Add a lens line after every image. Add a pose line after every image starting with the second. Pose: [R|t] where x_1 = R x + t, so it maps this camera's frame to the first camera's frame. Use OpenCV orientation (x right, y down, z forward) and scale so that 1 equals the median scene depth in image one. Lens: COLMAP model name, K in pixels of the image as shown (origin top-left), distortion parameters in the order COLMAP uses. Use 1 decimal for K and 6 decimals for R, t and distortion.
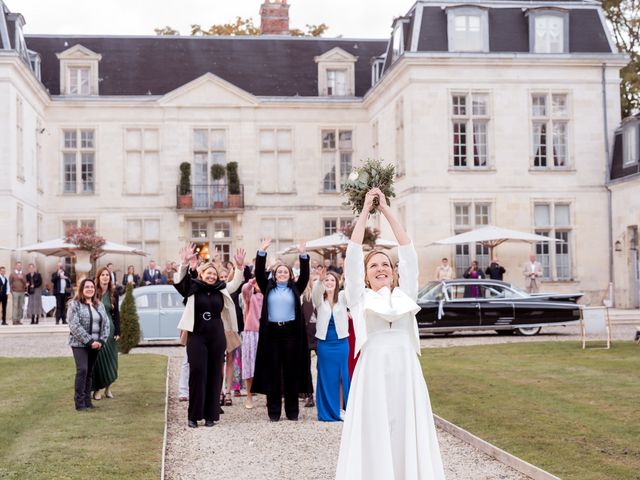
lens RADIAL K [[1042.2, 0, 318.8], [0, 1042.2, 224.6], [0, 0, 1]] dist [0.017793, 0.000000]
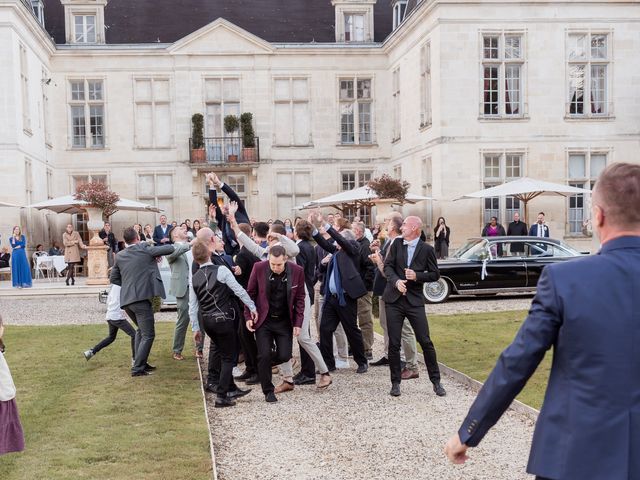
lens RADIAL K [[1002.5, 0, 295.5], [0, 1002.5, 309.0], [0, 0, 1]] dist [0.014252, 0.000000]
pose [[0.999650, -0.004603, -0.026067, -0.017382], [0.007902, 0.991751, 0.127932, 0.001066], [0.025263, -0.128094, 0.991440, 0.075102]]
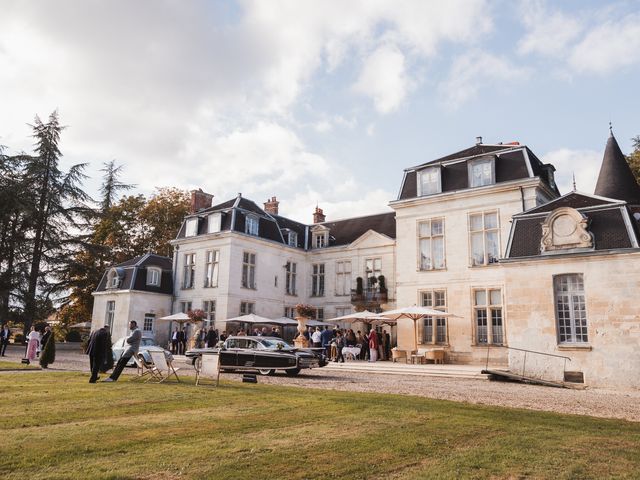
lens RADIAL K [[490.9, 0, 317.4], [0, 490.9, 246.0], [0, 0, 1]] dist [-0.000239, -0.007114]
pose [[0.731551, -0.103552, -0.673877, 0.503441], [0.003444, 0.988947, -0.148229, 0.019058], [0.681778, 0.106116, 0.723822, 0.352194]]
